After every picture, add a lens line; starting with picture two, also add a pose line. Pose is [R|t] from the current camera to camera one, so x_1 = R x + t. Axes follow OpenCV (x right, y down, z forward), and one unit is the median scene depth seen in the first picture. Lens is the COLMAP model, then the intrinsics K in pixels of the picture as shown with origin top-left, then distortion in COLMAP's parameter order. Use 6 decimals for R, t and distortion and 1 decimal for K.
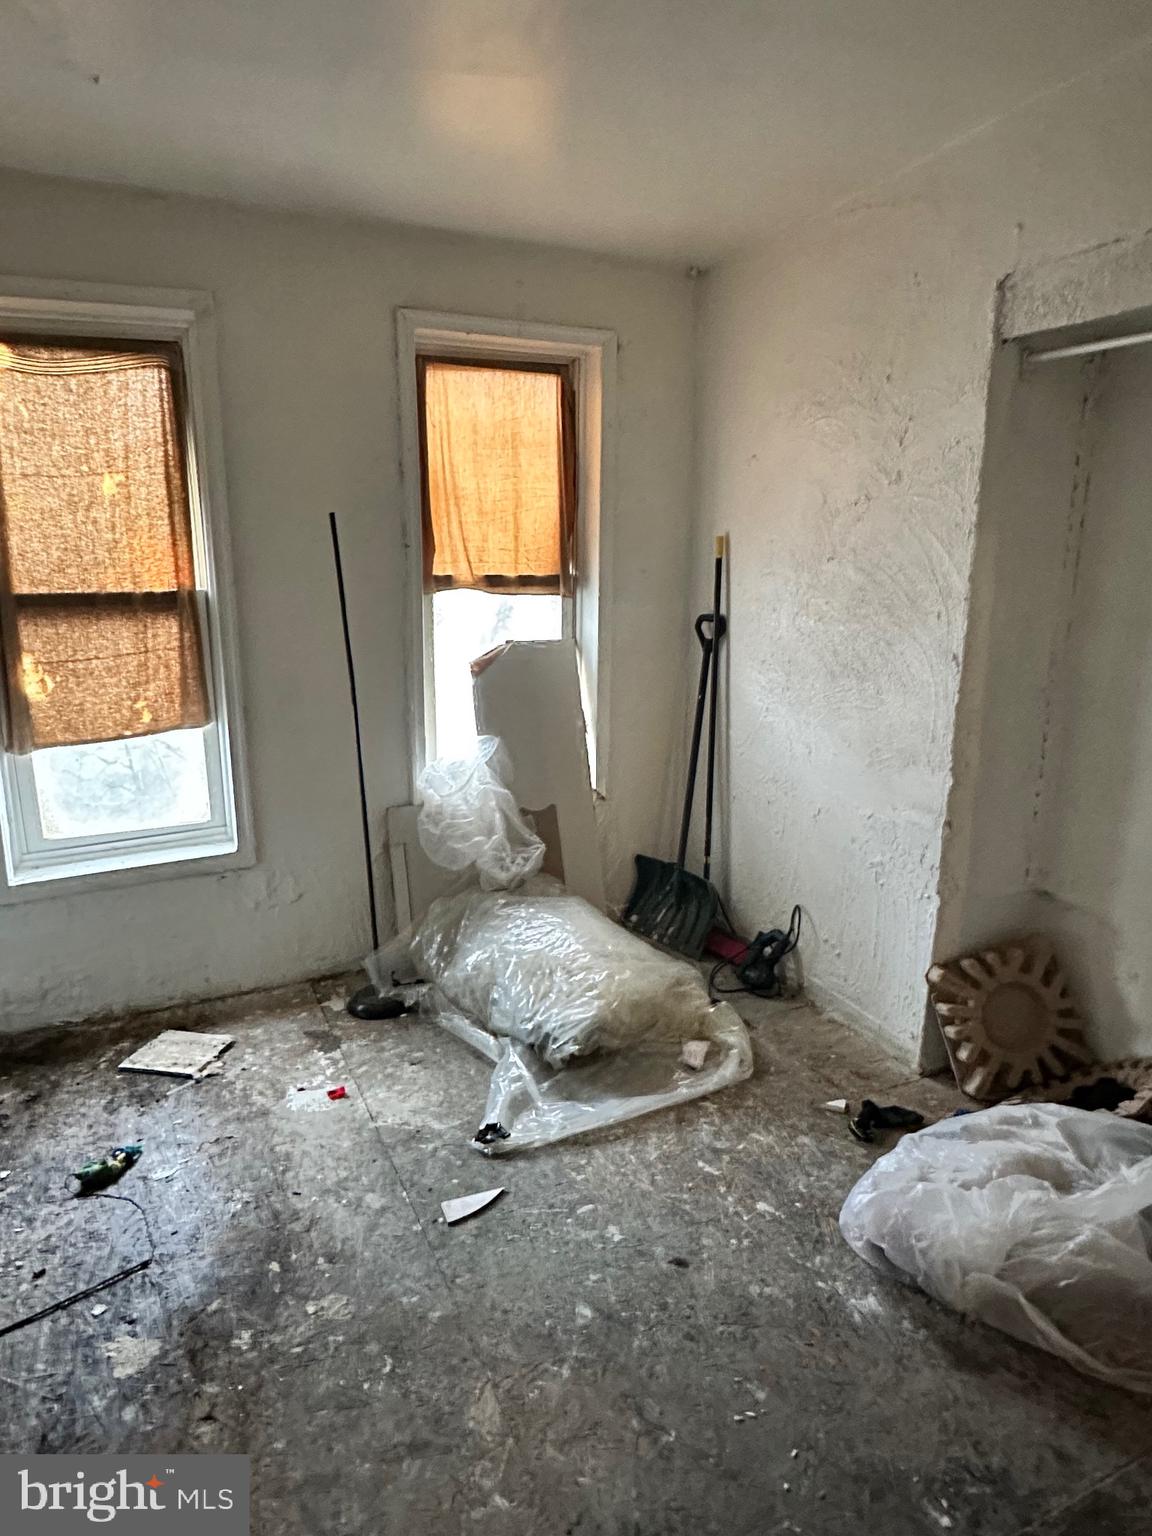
lens RADIAL K [[919.3, 0, 575.2], [0, 919.3, 763.2], [0, 0, 1]] dist [-0.001024, 0.005263]
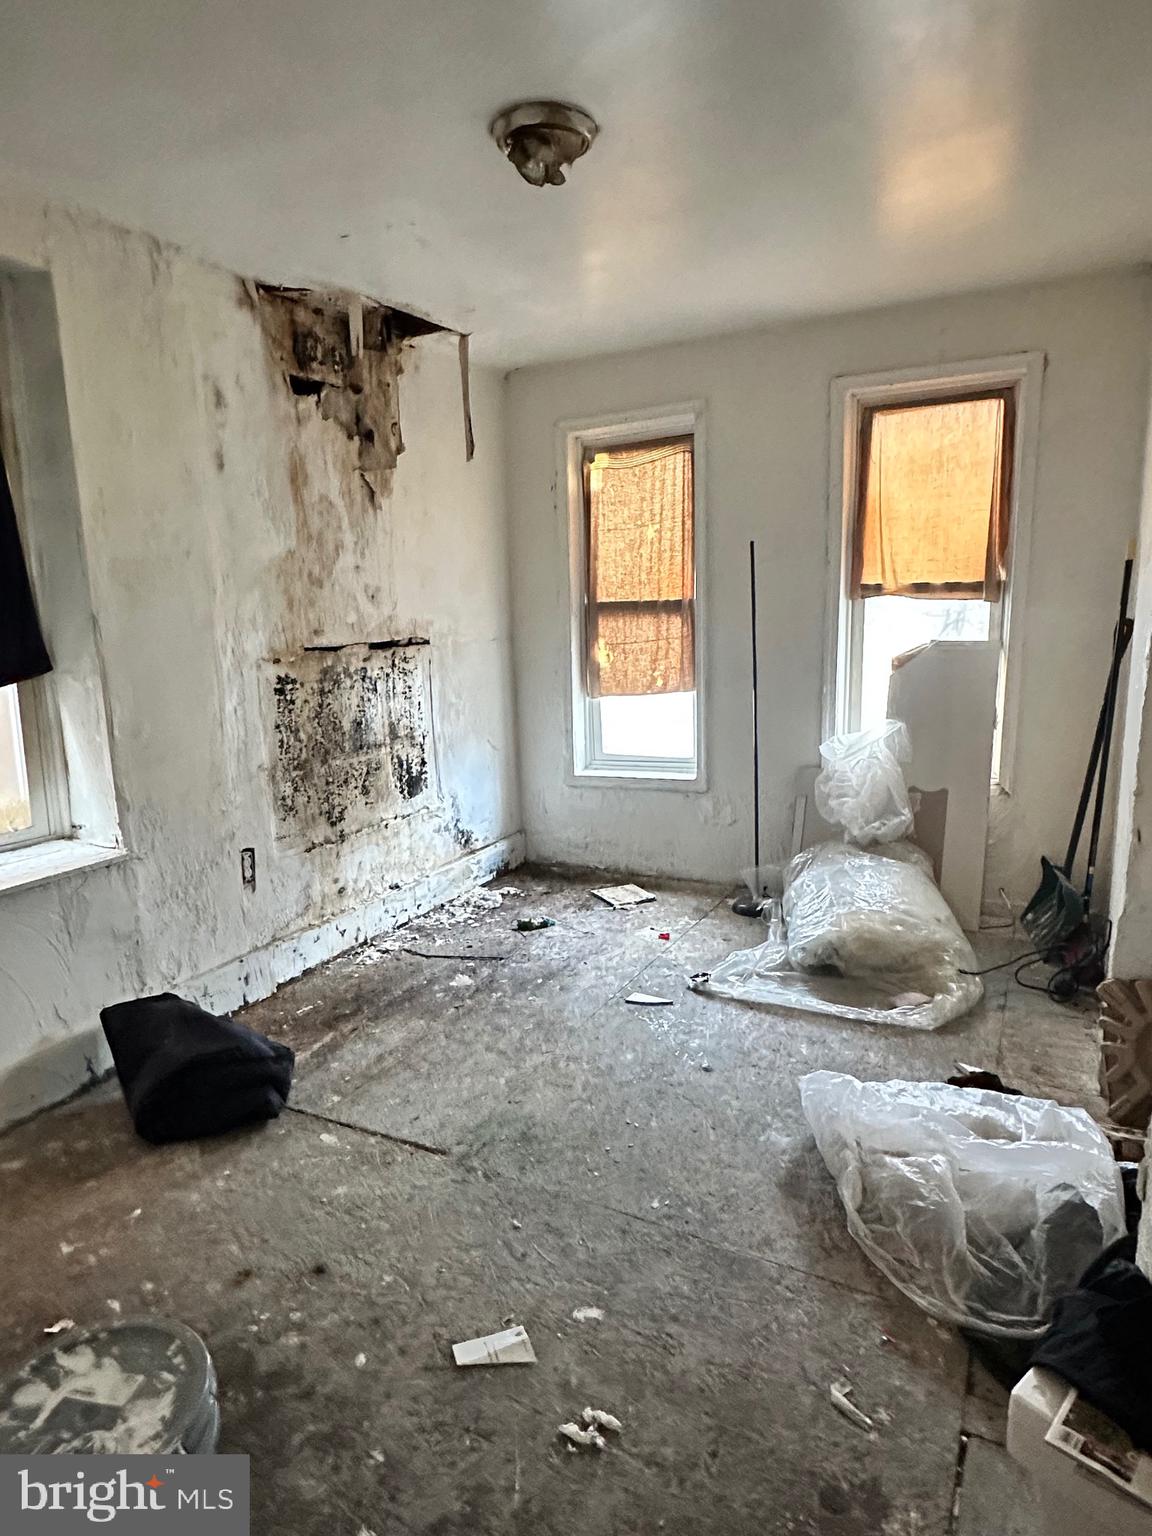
lens RADIAL K [[919.3, 0, 583.3], [0, 919.3, 774.8], [0, 0, 1]] dist [-0.001024, 0.005263]
pose [[0.614756, 0.137136, -0.776704, 0.657944], [-0.138748, 0.988214, 0.064663, 0.020375], [0.776417, 0.068014, 0.626538, -0.041256]]
